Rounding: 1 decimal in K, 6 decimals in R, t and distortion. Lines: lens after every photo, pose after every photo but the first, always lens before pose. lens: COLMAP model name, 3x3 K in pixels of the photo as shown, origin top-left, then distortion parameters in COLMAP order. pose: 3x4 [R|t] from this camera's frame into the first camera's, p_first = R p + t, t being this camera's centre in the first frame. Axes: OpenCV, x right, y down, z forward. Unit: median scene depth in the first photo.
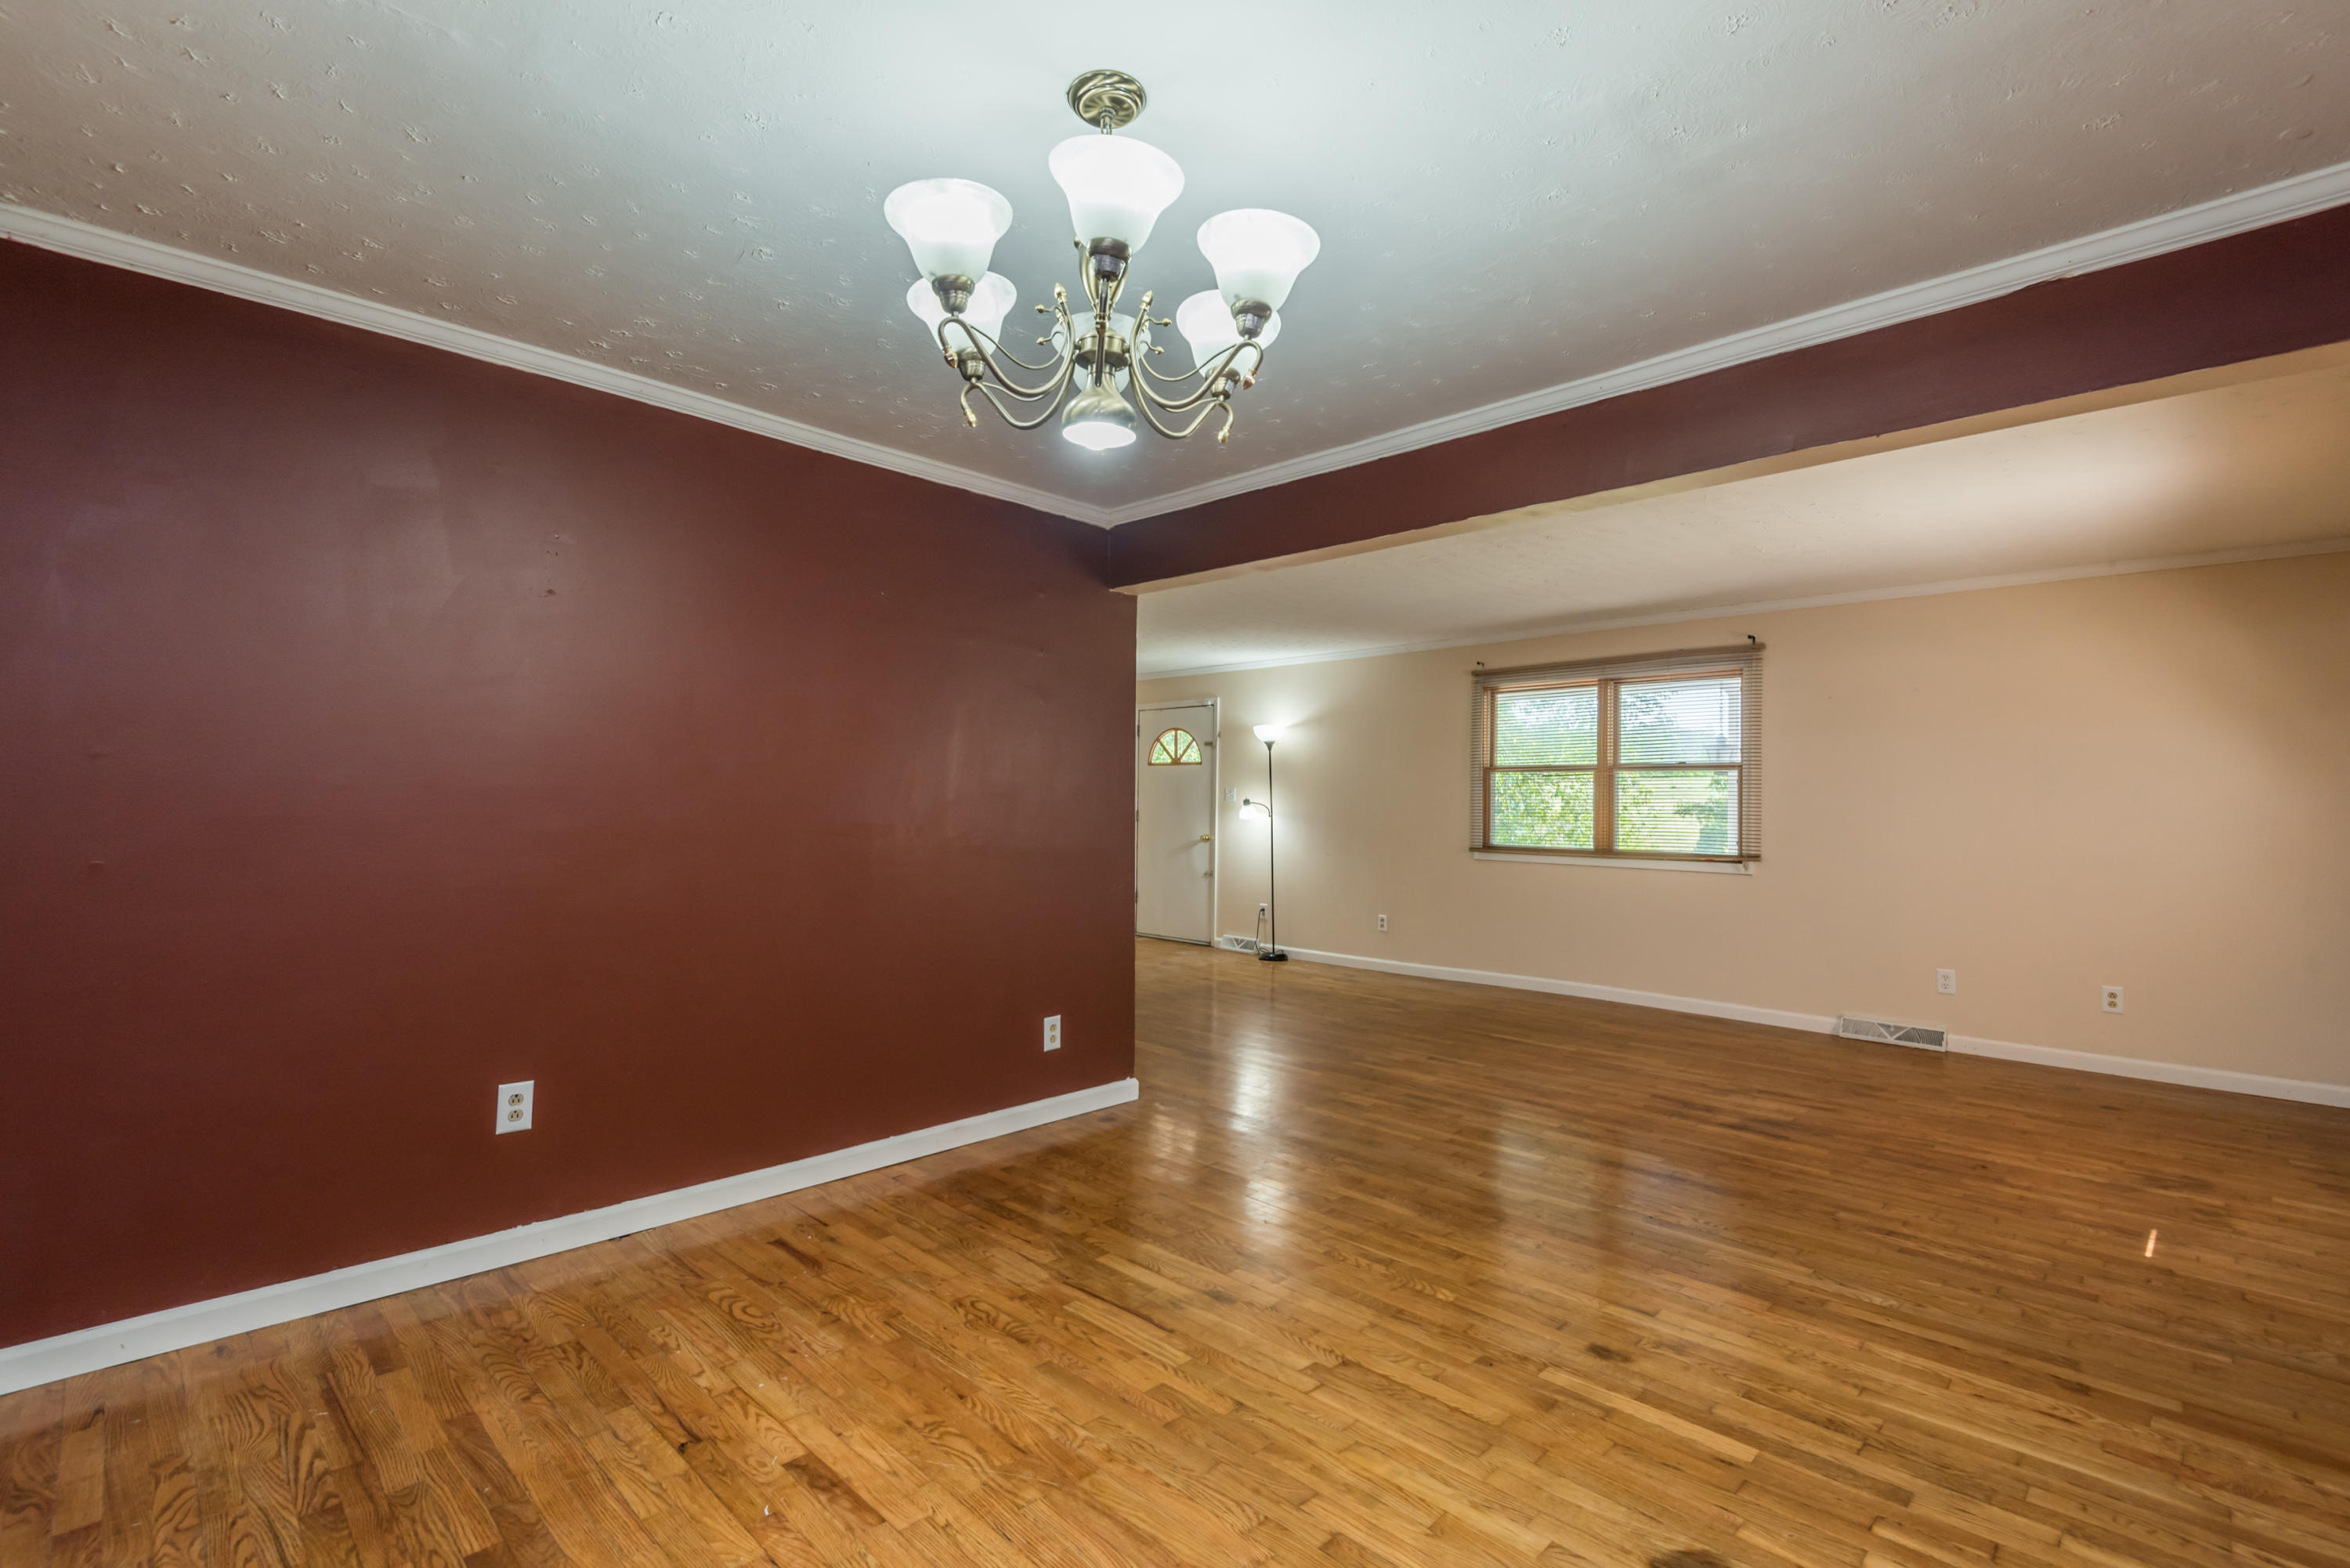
lens RADIAL K [[1071.1, 0, 1173.6], [0, 1071.1, 788.4], [0, 0, 1]] dist [0.016803, -0.003234]
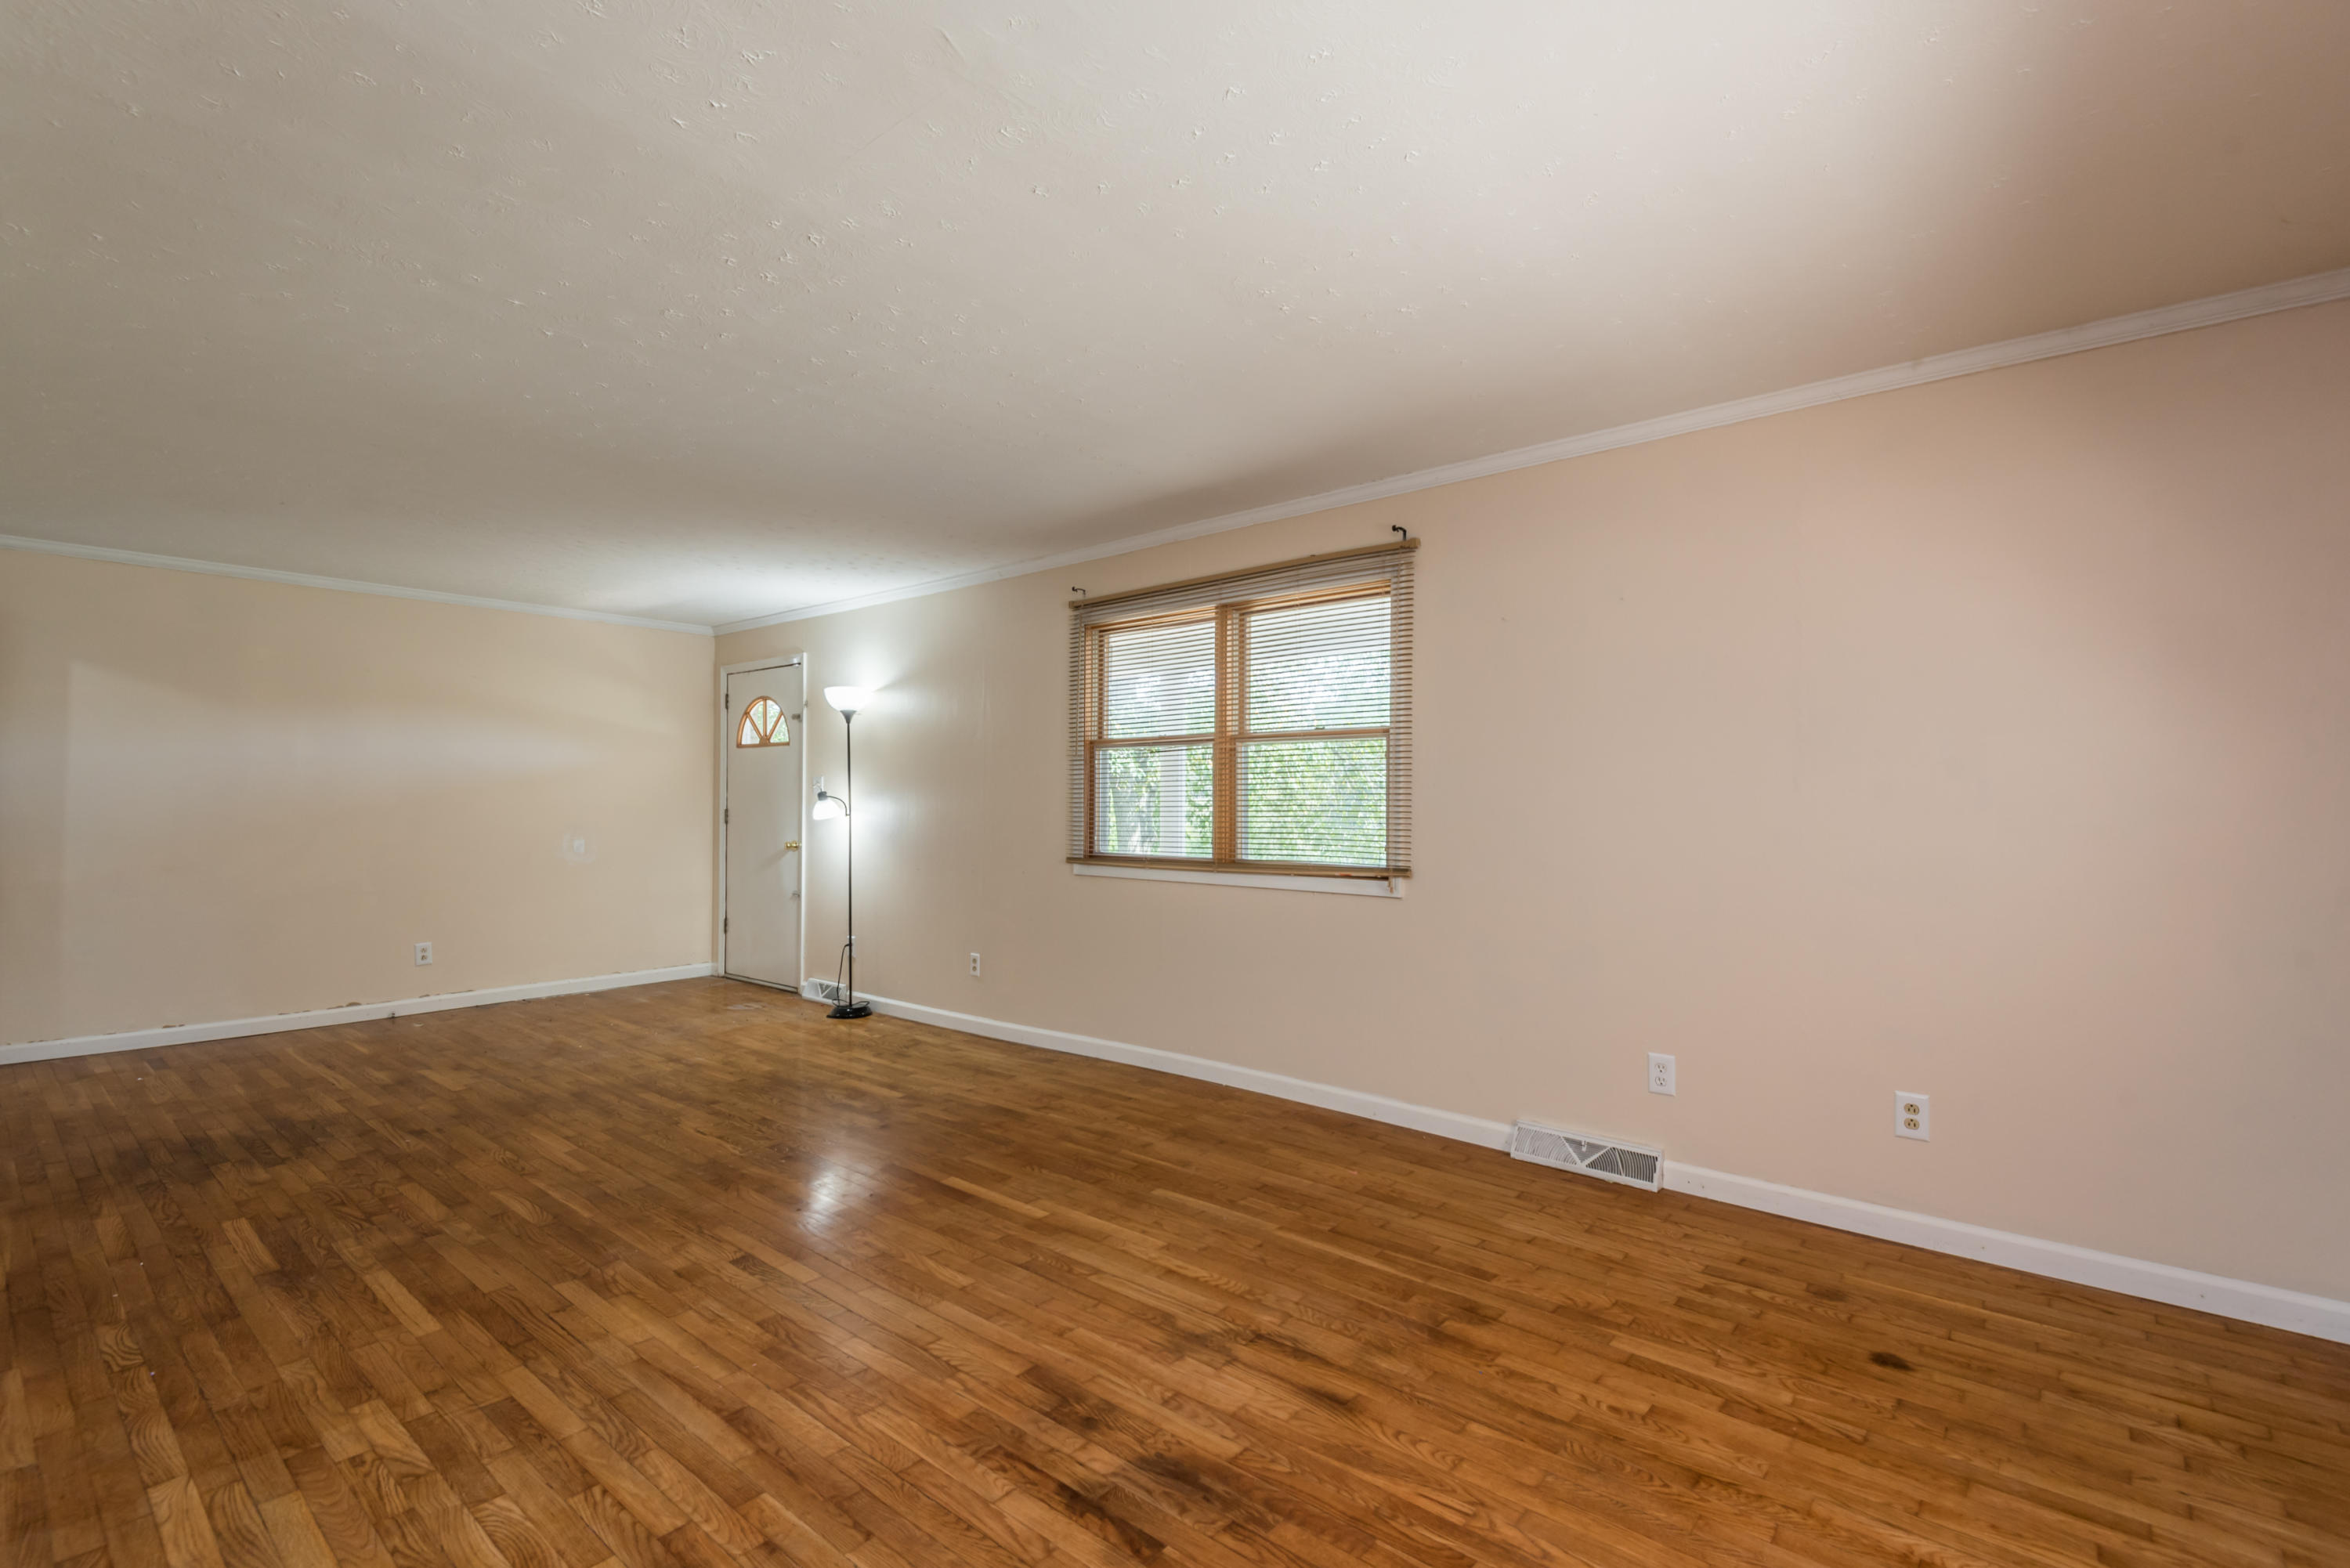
lens RADIAL K [[1071.1, 0, 1181.2], [0, 1071.1, 786.6], [0, 0, 1]] dist [0.016803, -0.003234]
pose [[0.997339, -0.012192, 0.071881, 0.311184], [0.011857, 0.999917, 0.005076, 0.007208], [-0.071936, -0.004210, 0.997400, 0.317964]]
